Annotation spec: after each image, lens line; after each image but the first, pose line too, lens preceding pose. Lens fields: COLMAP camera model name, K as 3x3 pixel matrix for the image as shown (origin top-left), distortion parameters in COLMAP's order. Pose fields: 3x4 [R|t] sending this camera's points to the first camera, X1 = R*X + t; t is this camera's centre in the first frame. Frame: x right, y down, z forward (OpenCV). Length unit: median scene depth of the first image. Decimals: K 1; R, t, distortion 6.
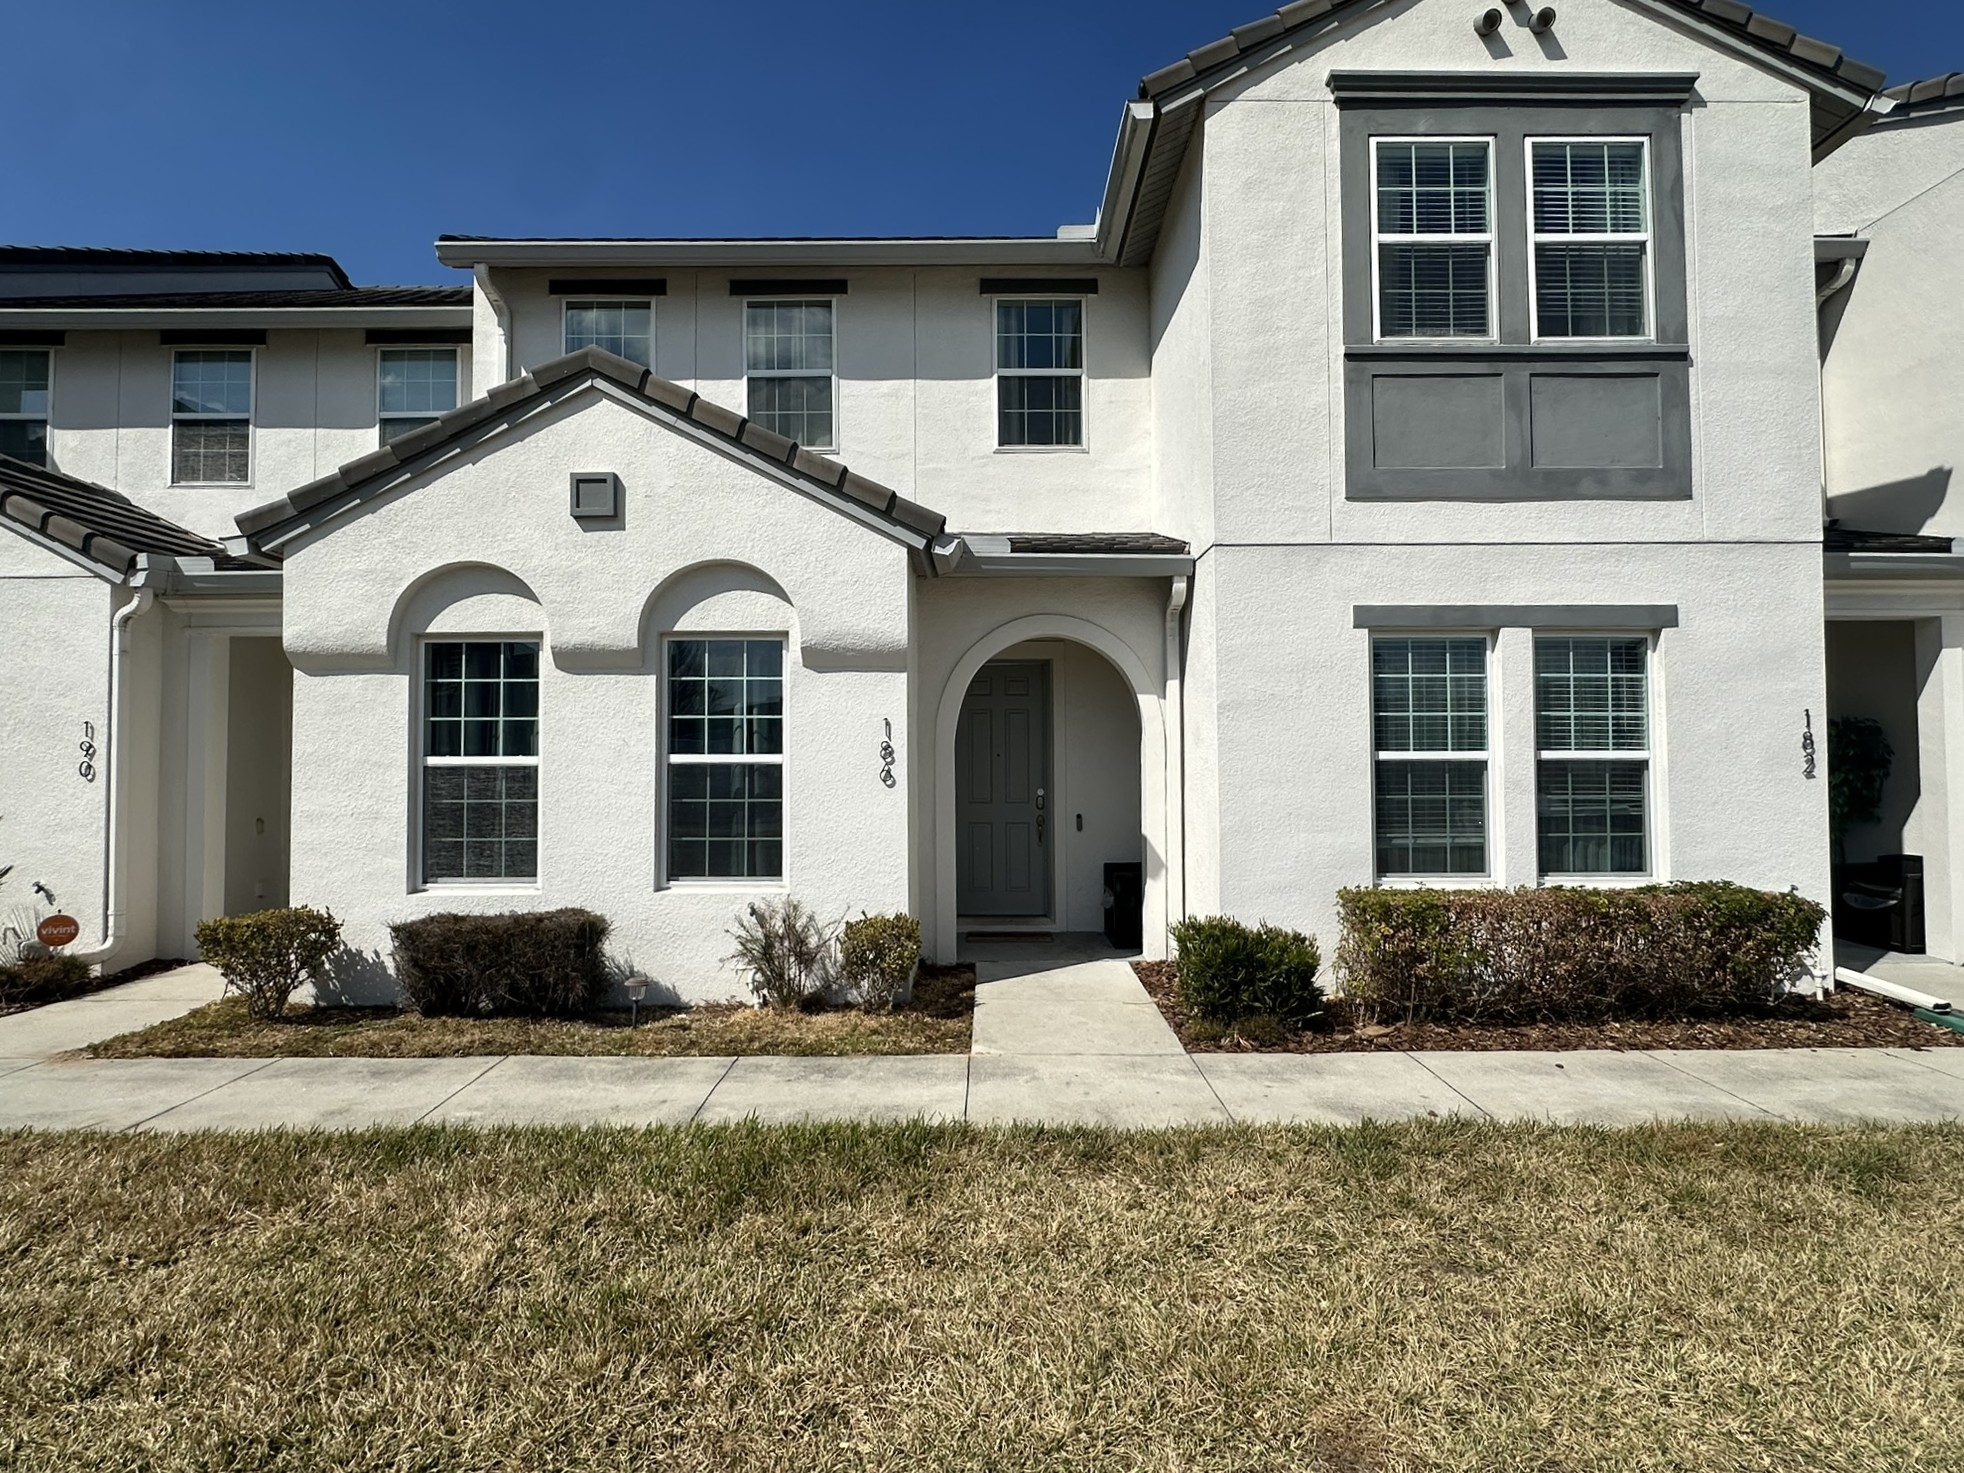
lens RADIAL K [[986.1, 0, 982.0], [0, 986.1, 736.5], [0, 0, 1]] dist [-0.000432, 0.000222]
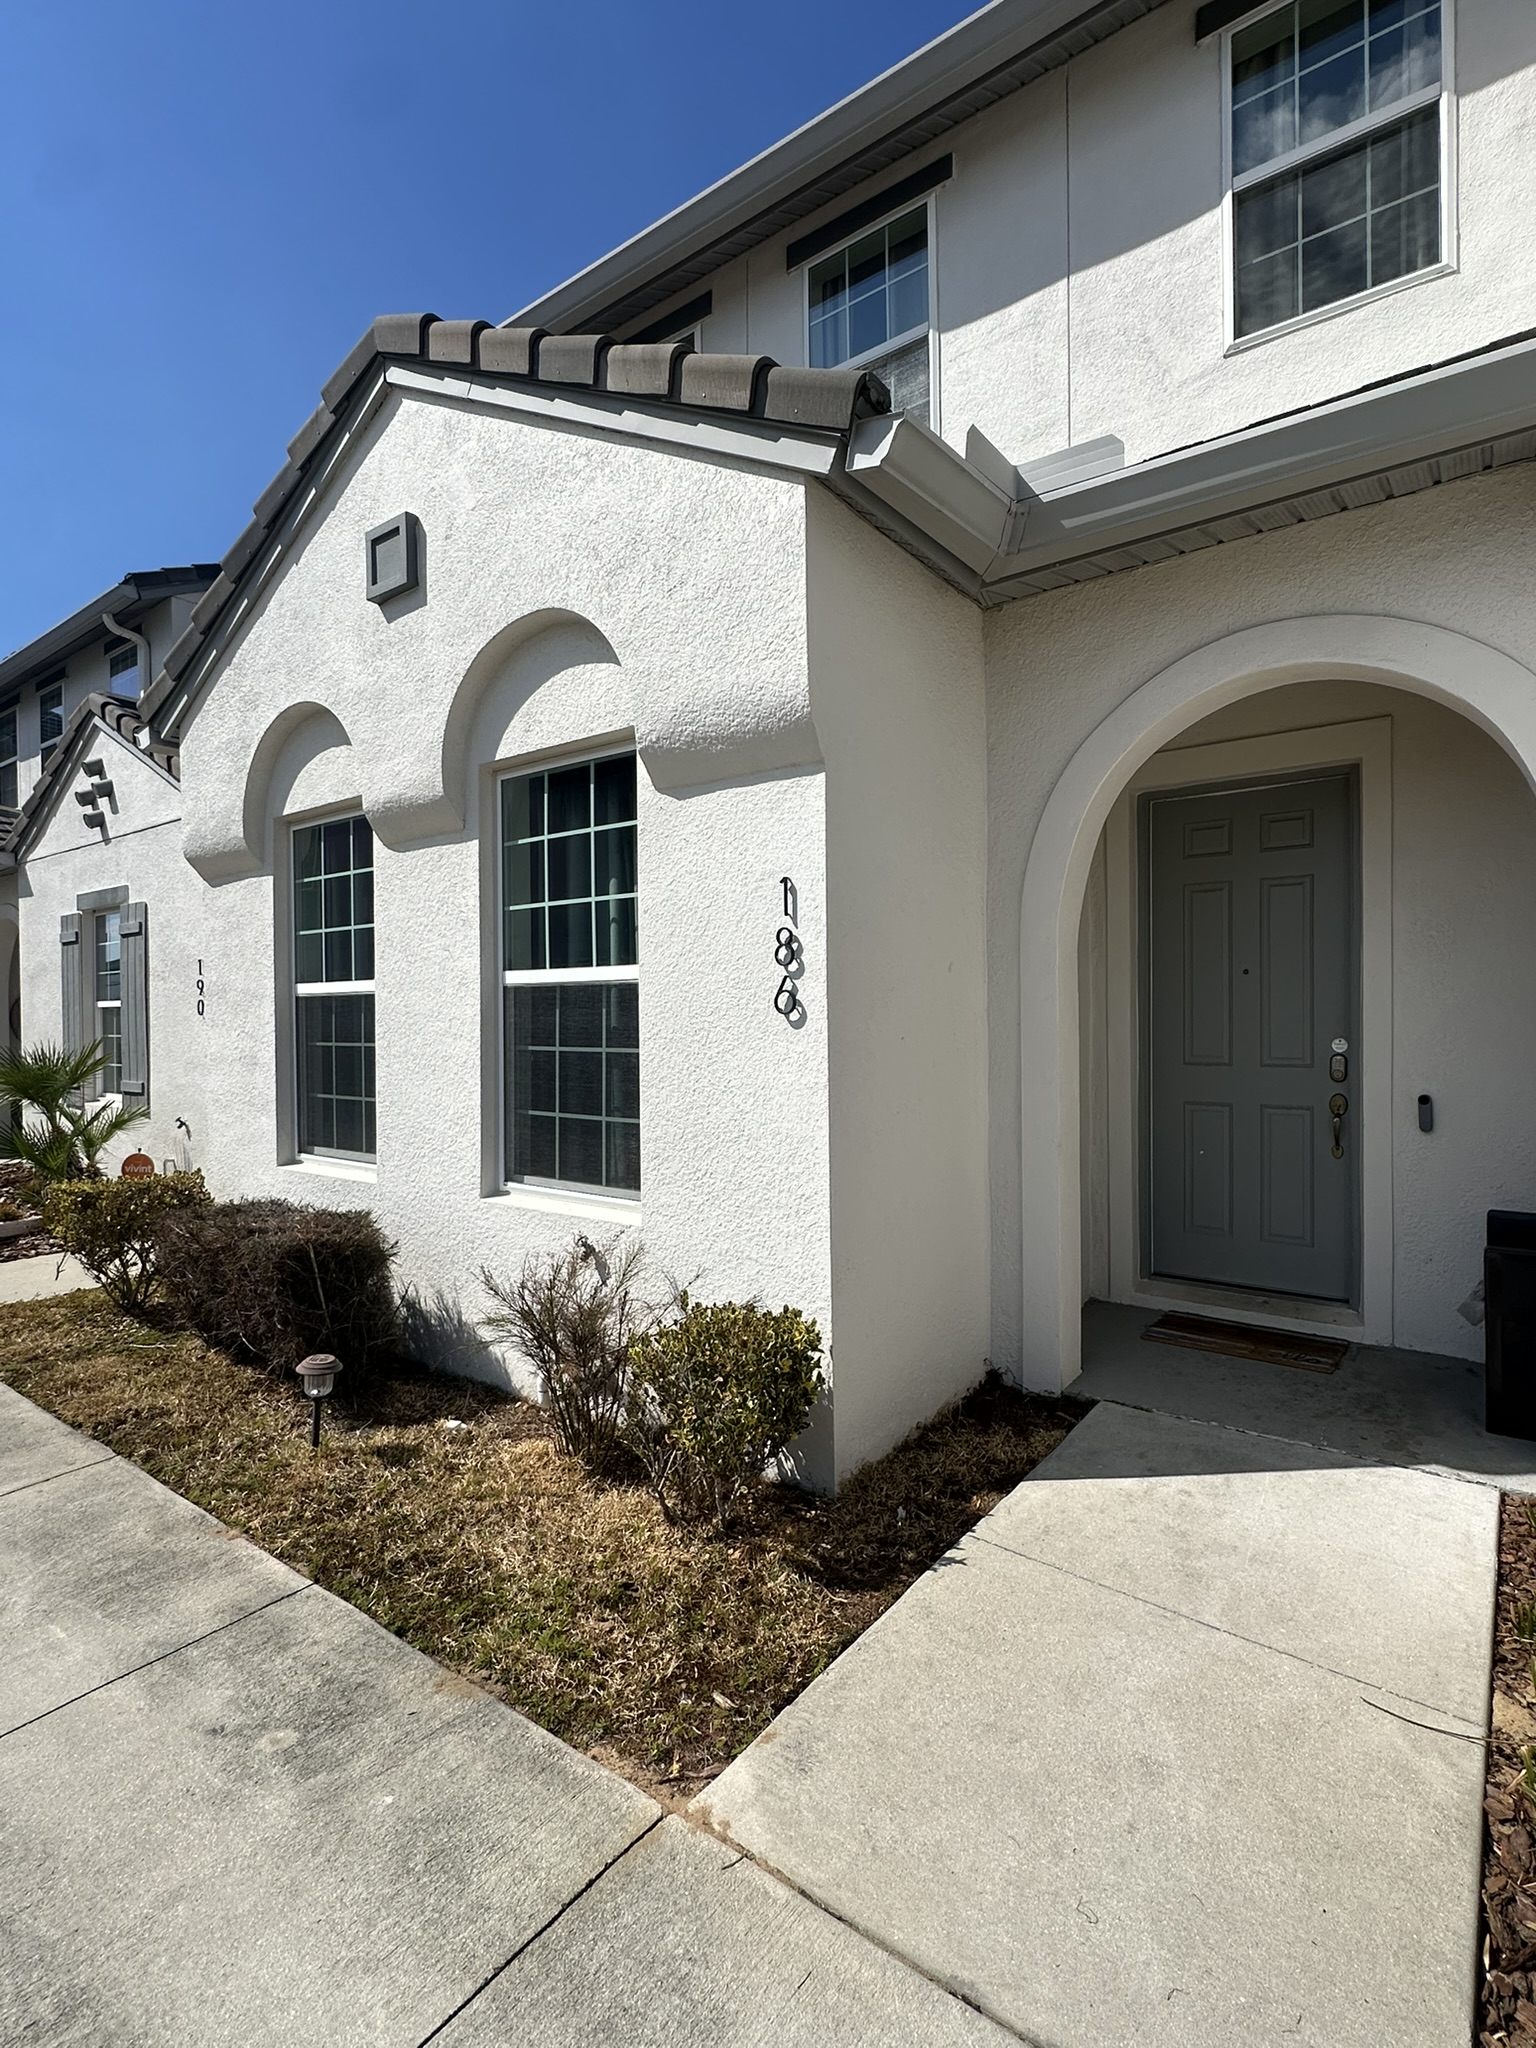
lens RADIAL K [[988.5, 0, 775.5], [0, 988.5, 1031.4], [0, 0, 1]] dist [-0.004324, -0.000544]
pose [[0.800650, 0.006630, -0.599096, 0.177564], [0.019928, 0.999091, 0.037690, 0.035987], [0.598801, -0.042116, 0.799790, 0.625823]]
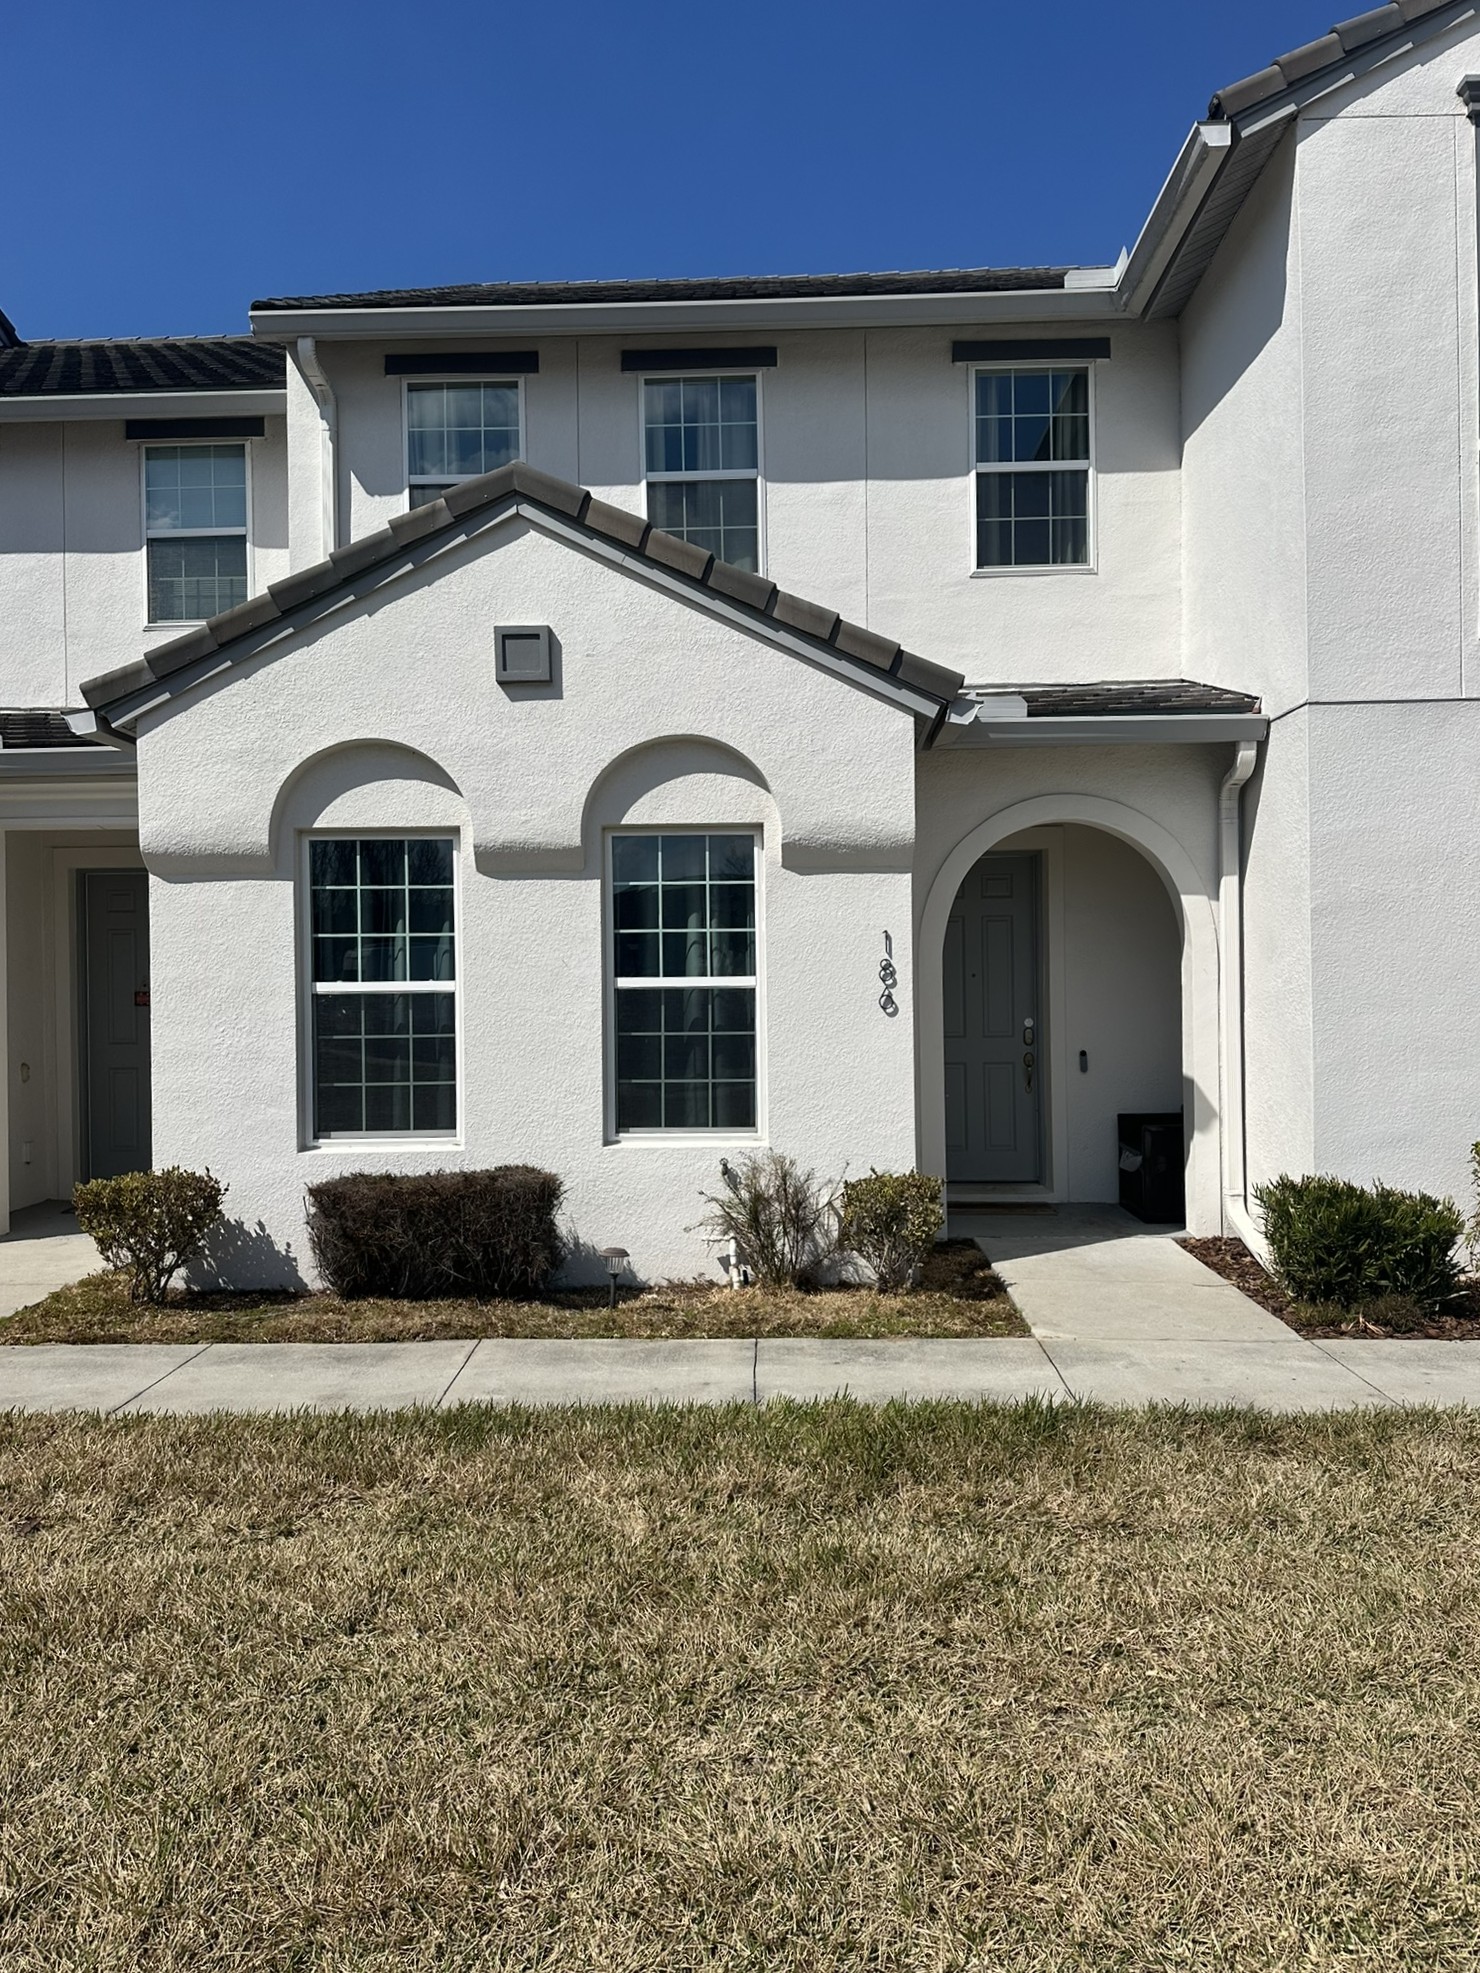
lens RADIAL K [[1402.1, 0, 746.2], [0, 1402.1, 996.0], [0, 0, 1]] dist [0.124331, -0.175410]
pose [[0.999466, -0.007124, -0.031883, -0.175871], [0.008215, 0.999381, 0.034201, -0.005157], [0.031620, -0.034445, 0.998906, -0.150633]]
